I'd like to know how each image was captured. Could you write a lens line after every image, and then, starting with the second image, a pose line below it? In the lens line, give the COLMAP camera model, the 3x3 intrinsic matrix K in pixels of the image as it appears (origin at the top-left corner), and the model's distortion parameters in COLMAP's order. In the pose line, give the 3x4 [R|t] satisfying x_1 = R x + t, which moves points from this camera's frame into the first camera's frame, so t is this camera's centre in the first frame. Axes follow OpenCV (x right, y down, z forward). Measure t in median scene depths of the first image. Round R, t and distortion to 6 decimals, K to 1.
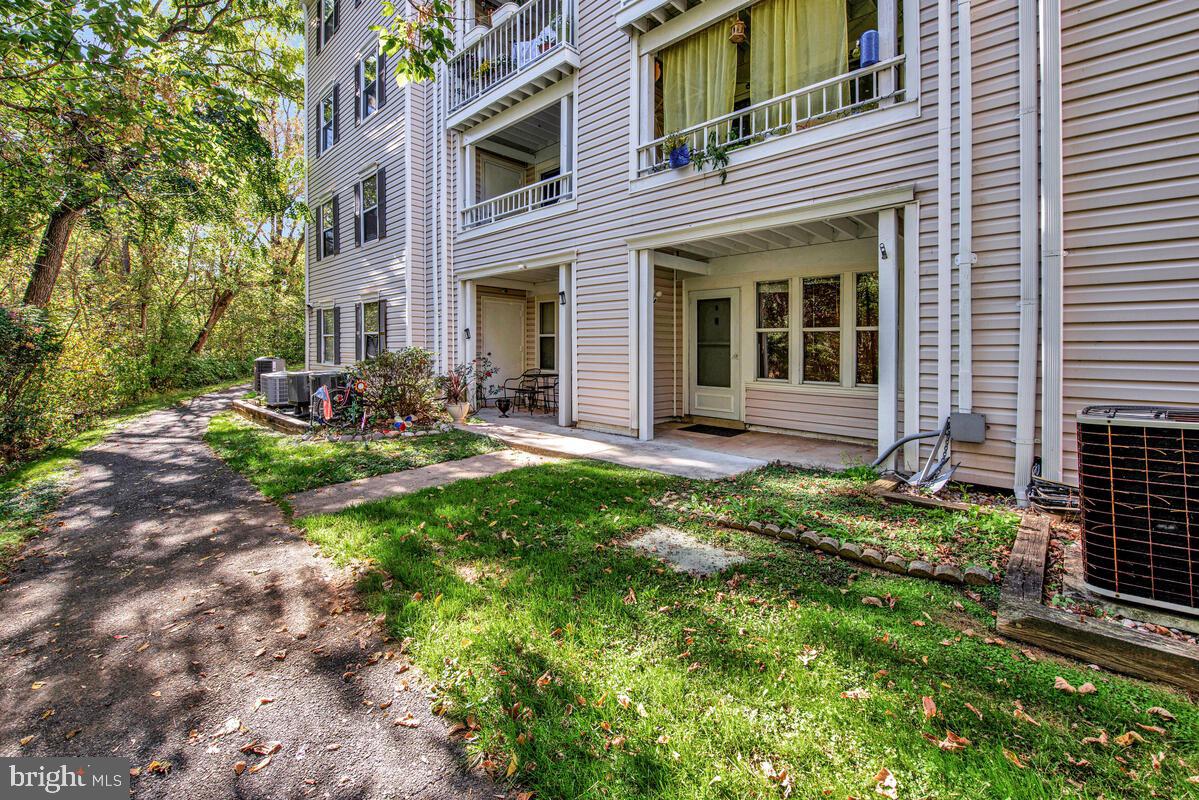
lens RADIAL K [[498.5, 0, 599.5], [0, 498.5, 400.0], [0, 0, 1]] dist [-0.014575, -0.000223]
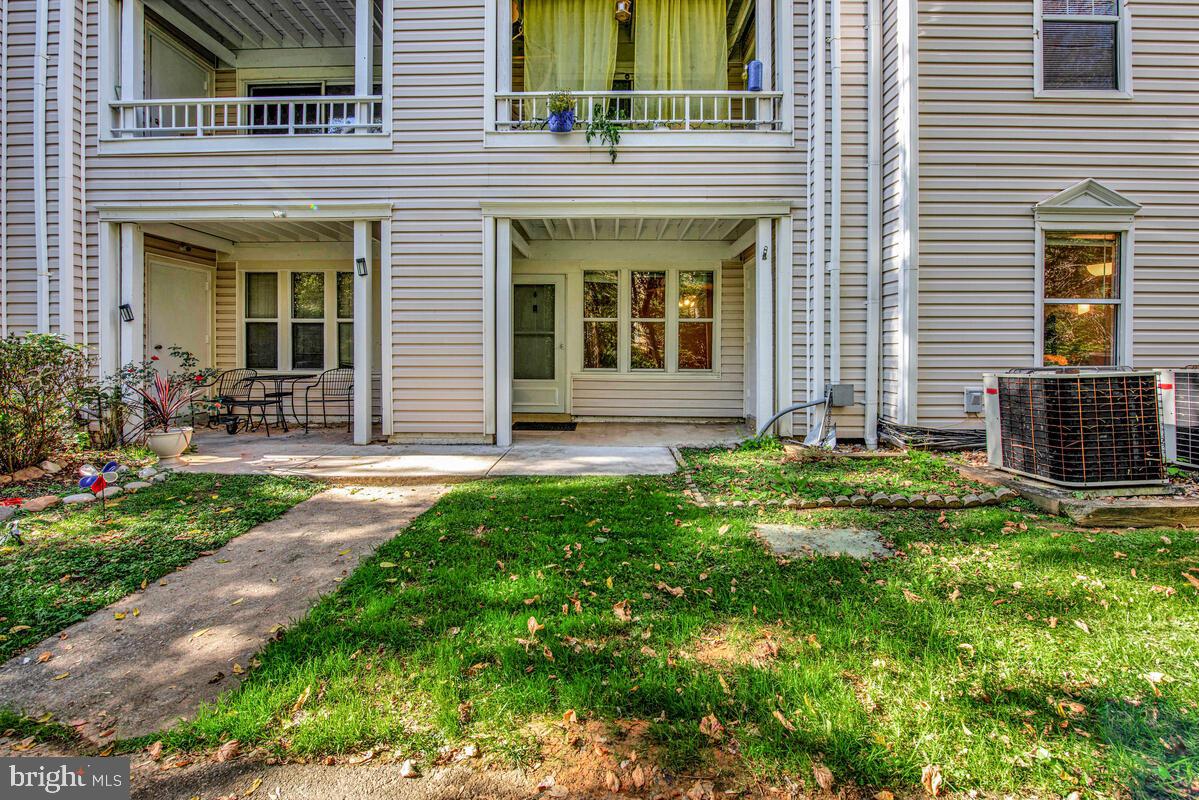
lens RADIAL K [[504.7, 0, 600.0], [0, 504.7, 387.9], [0, 0, 1]] dist [-0.006634, -0.006028]
pose [[0.736312, -0.058474, 0.674111, -0.369694], [0.071455, 0.997408, 0.008470, -0.012516], [-0.672859, 0.041932, 0.738581, 0.267819]]
